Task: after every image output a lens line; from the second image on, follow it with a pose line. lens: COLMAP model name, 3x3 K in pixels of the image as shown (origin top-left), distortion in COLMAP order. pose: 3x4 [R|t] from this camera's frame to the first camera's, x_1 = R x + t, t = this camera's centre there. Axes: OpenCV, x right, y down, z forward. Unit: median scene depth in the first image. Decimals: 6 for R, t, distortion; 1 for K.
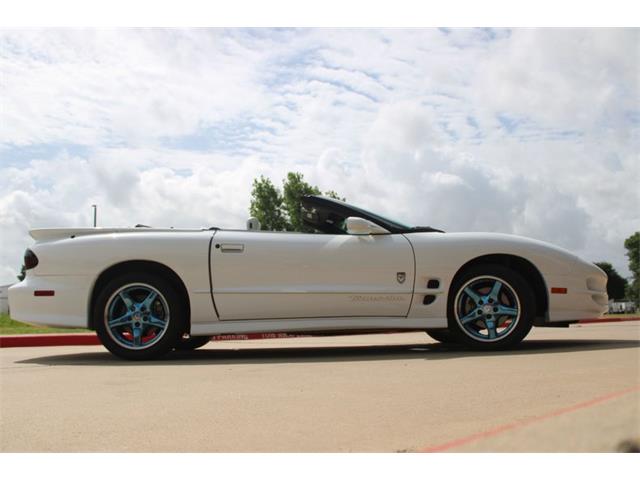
lens RADIAL K [[588.9, 0, 320.0], [0, 588.9, 240.0], [0, 0, 1]] dist [-0.149880, 0.172218]
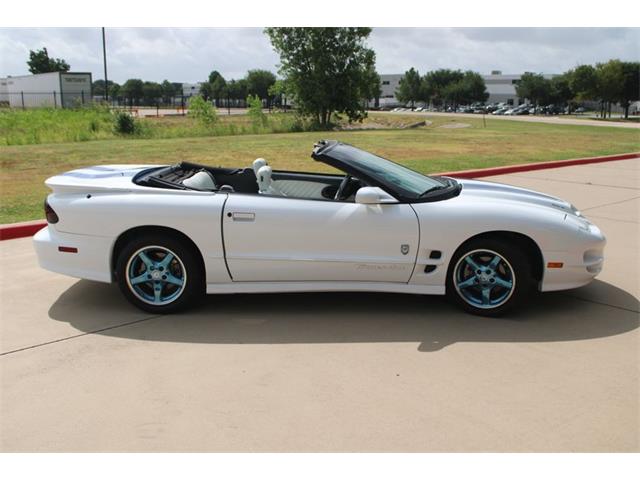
lens RADIAL K [[588.9, 0, 320.0], [0, 588.9, 240.0], [0, 0, 1]] dist [-0.149880, 0.172218]
pose [[0.999091, 0.038123, -0.019047, 0.005912], [-0.028881, 0.934349, 0.355188, -0.316416], [0.031338, -0.354315, 0.934601, 0.023007]]
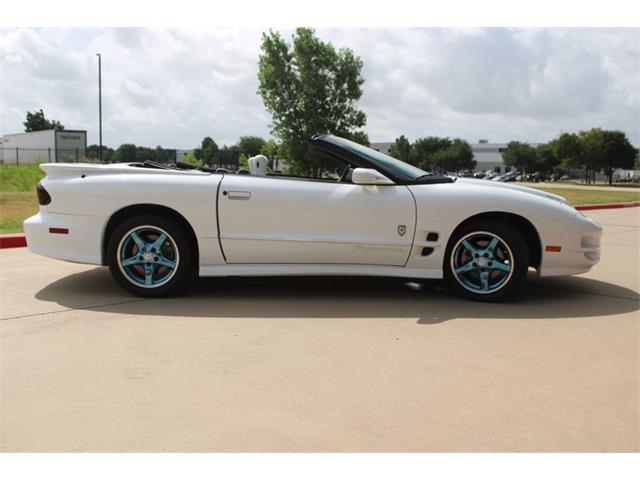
lens RADIAL K [[588.9, 0, 320.0], [0, 588.9, 240.0], [0, 0, 1]] dist [-0.149880, 0.172218]
pose [[0.999059, 0.042878, -0.006519, 0.001483], [-0.039911, 0.967754, 0.248714, -0.169877], [0.016973, -0.248219, 0.968555, -0.009509]]
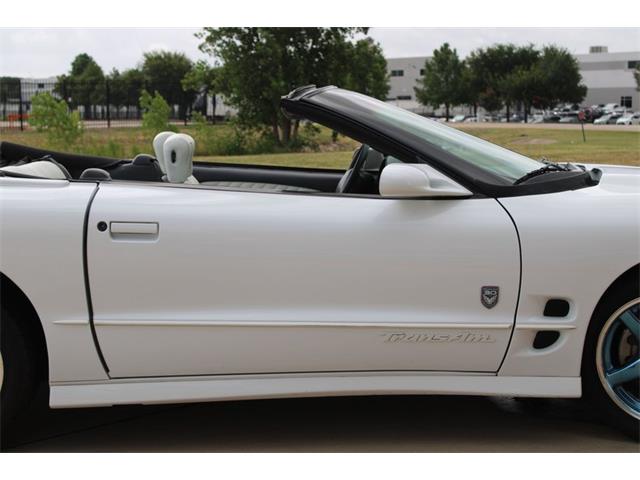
lens RADIAL K [[1091.3, 0, 320.0], [0, 1091.3, 240.0], [0, 0, 1]] dist [0.002375, 0.089983]
pose [[0.999764, 0.016886, 0.013650, -0.012620], [-0.019732, 0.968920, 0.246586, -0.194757], [-0.009062, -0.246798, 0.969025, 0.152276]]
